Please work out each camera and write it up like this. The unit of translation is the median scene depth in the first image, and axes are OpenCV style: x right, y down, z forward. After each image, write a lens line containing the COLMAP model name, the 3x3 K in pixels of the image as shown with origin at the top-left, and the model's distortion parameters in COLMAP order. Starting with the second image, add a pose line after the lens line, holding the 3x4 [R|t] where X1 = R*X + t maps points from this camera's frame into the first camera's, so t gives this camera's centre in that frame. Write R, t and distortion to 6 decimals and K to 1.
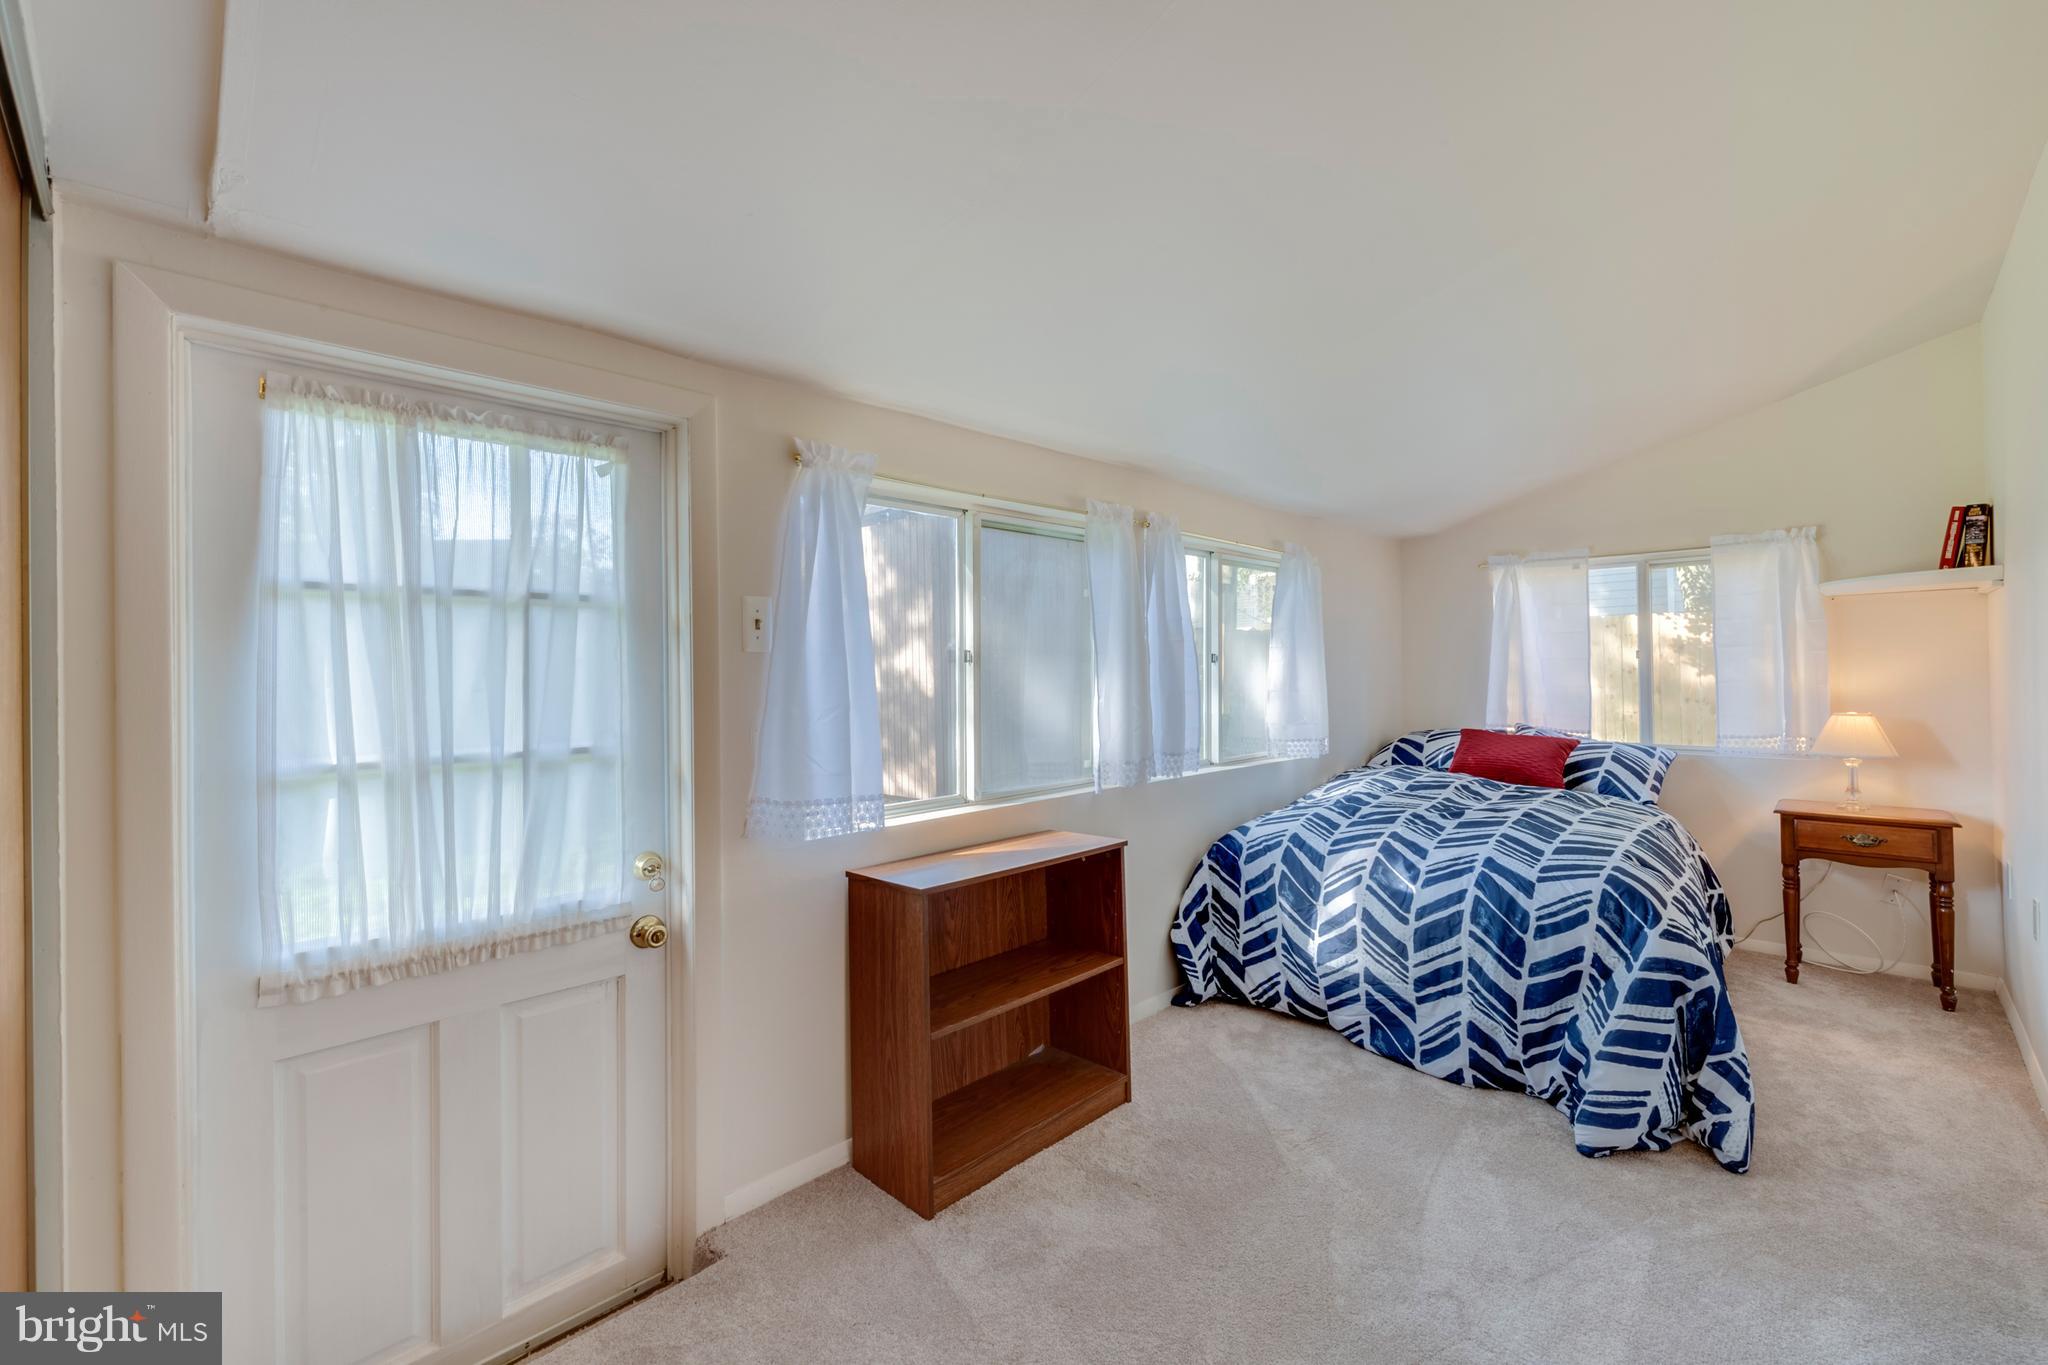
lens RADIAL K [[827.0, 0, 1023.2], [0, 827.0, 670.4], [0, 0, 1]] dist [-0.002570, -0.002235]
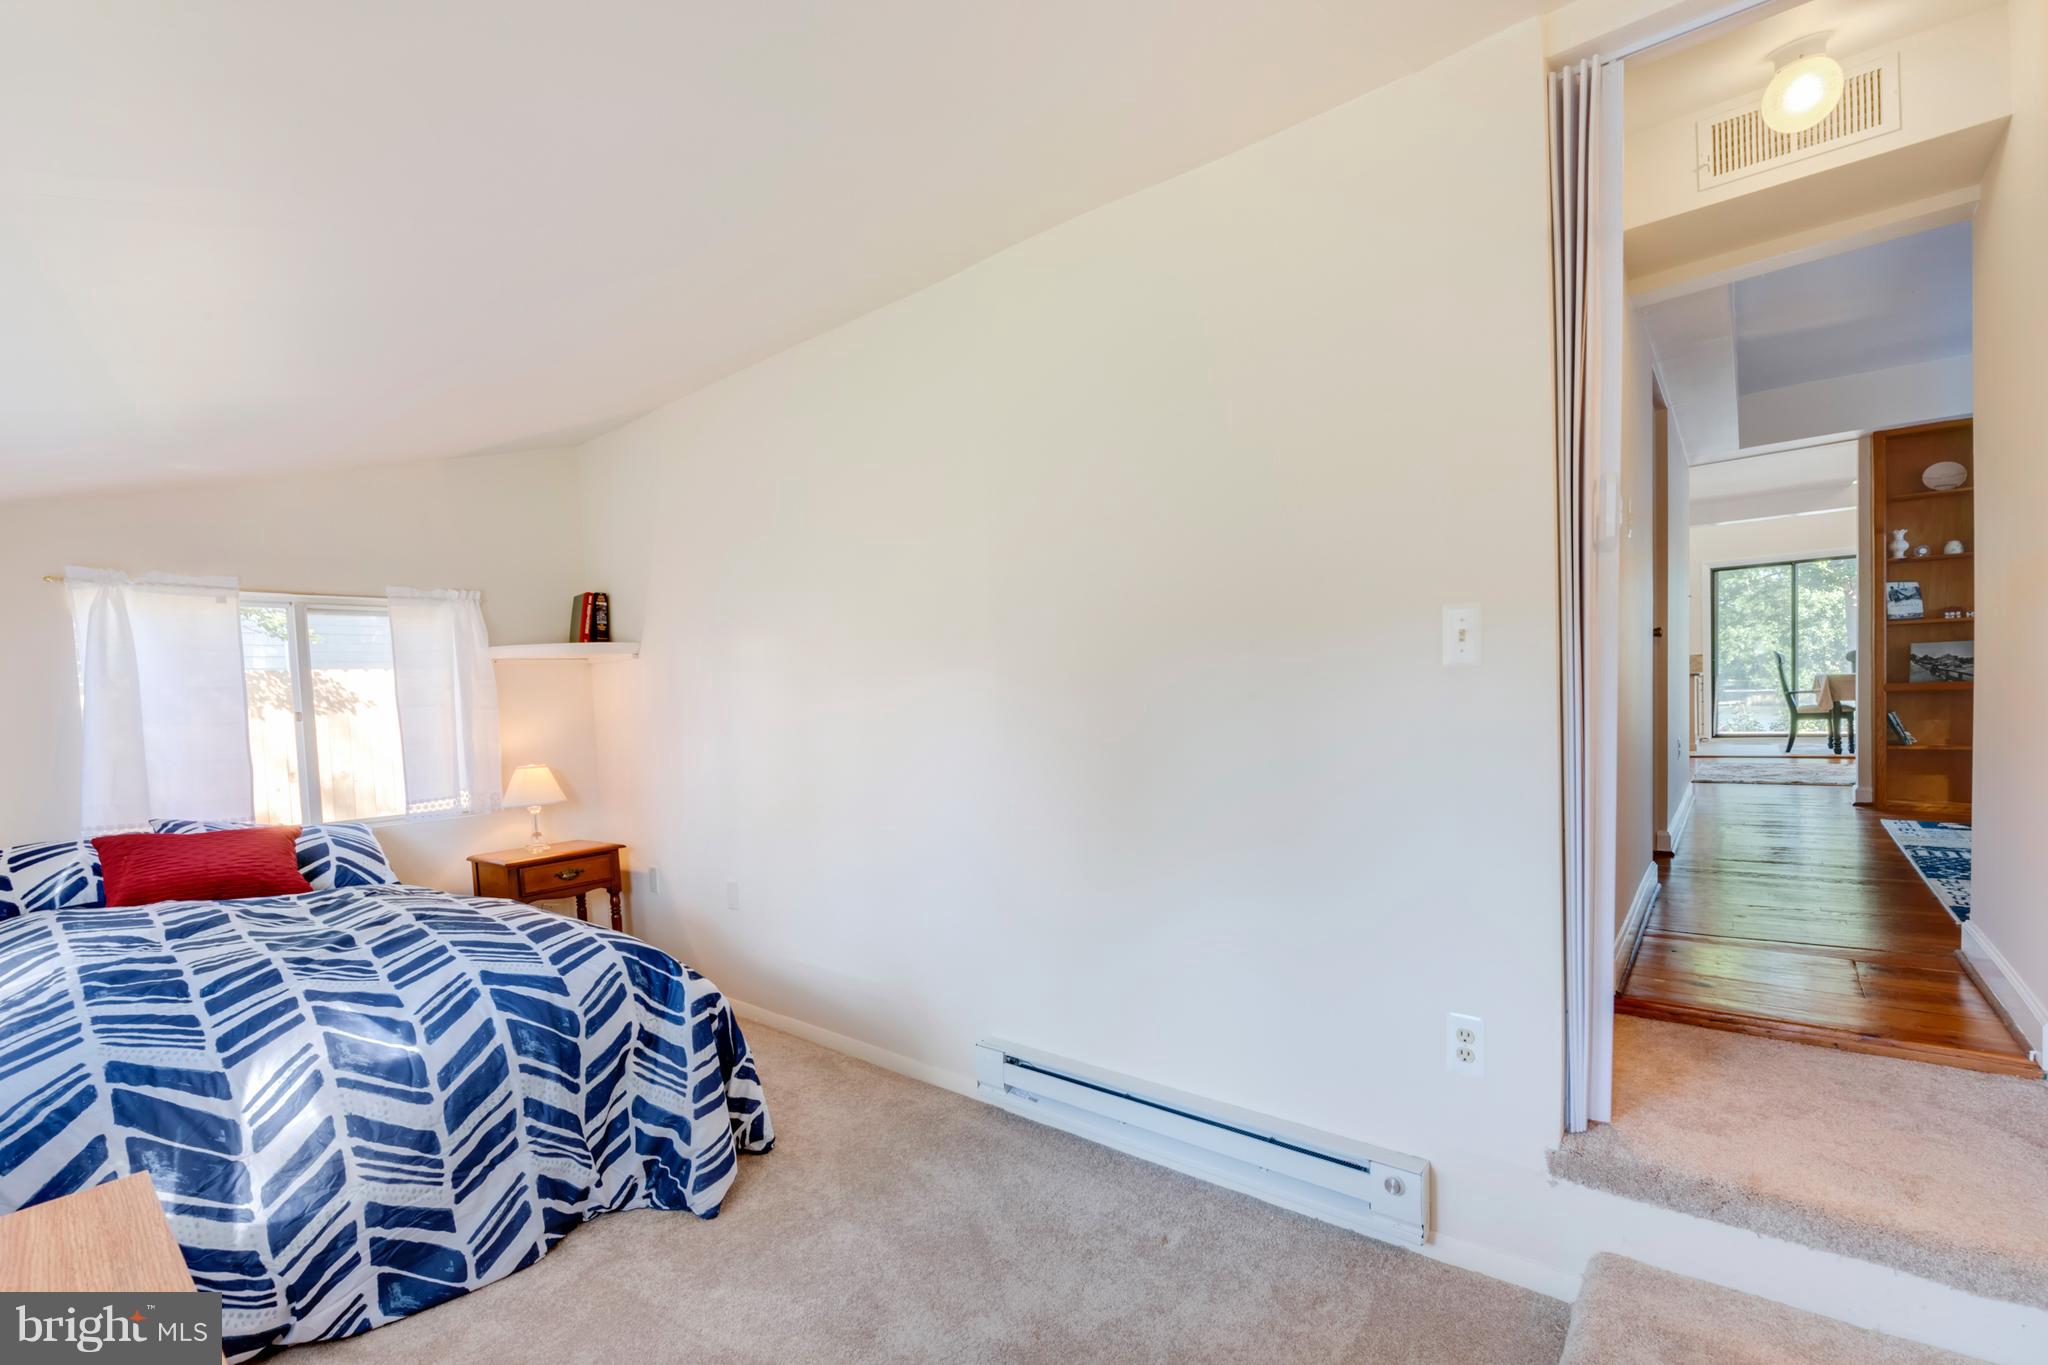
lens RADIAL K [[905.1, 0, 991.4], [0, 905.1, 745.1], [0, 0, 1]] dist [-0.003087, -0.003547]
pose [[-0.088056, -0.035033, 0.995499, -0.314962], [0.037723, 0.998547, 0.038477, 0.000155], [-0.995401, 0.040942, -0.086606, 0.592315]]
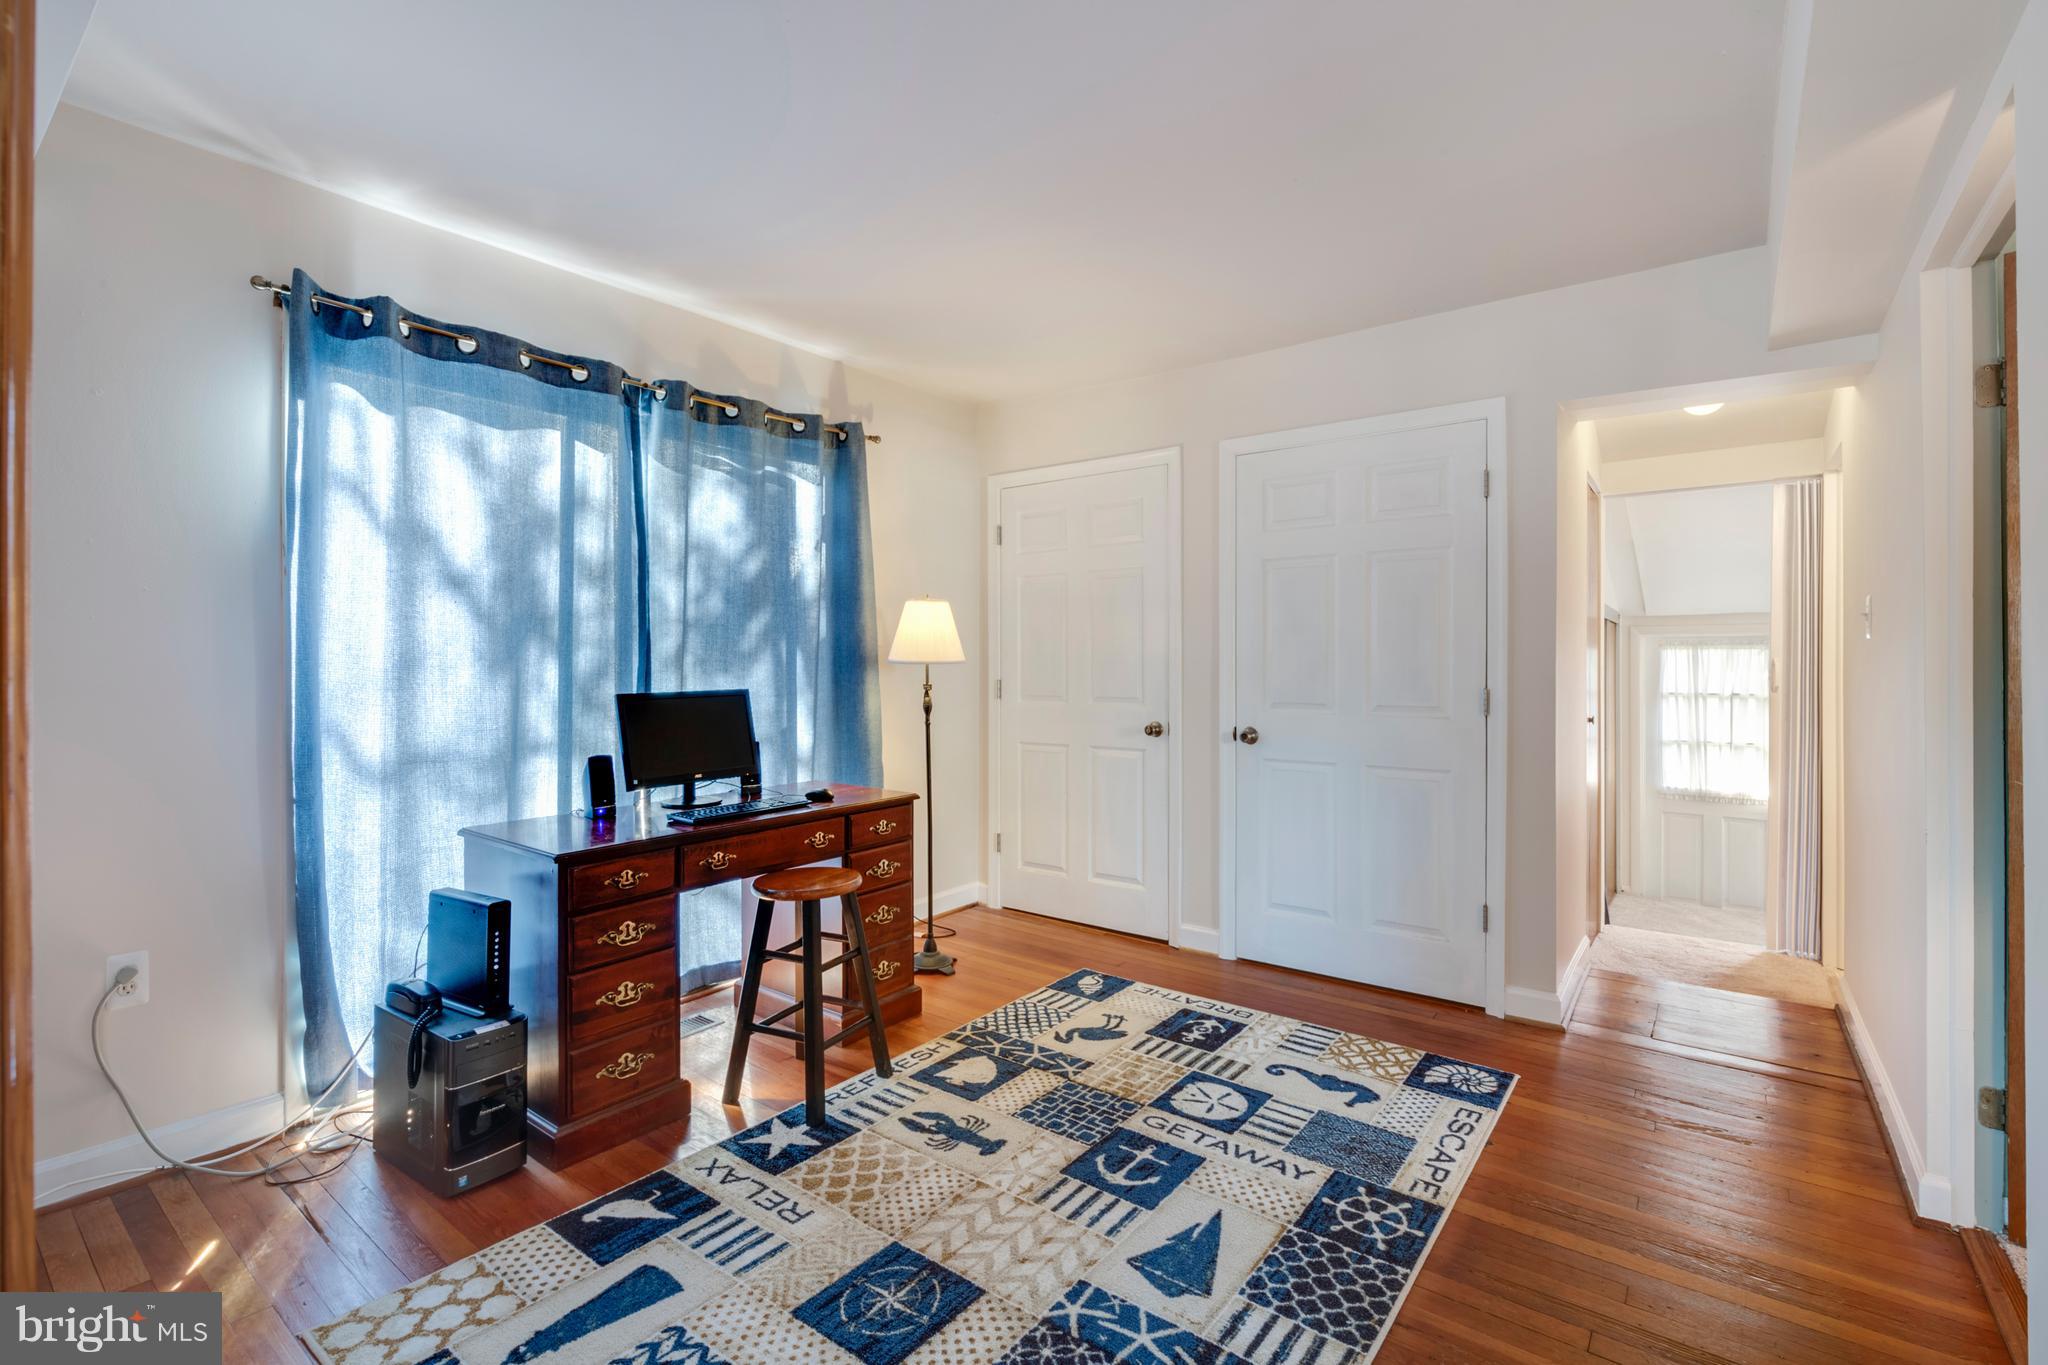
lens RADIAL K [[905.1, 0, 1028.7], [0, 905.1, 680.6], [0, 0, 1]] dist [-0.003087, -0.003547]
pose [[0.129306, 0.025164, -0.991285, 1.655318], [0.006709, 0.999633, 0.026251, -0.165230], [0.991582, -0.010045, 0.129089, -1.424898]]
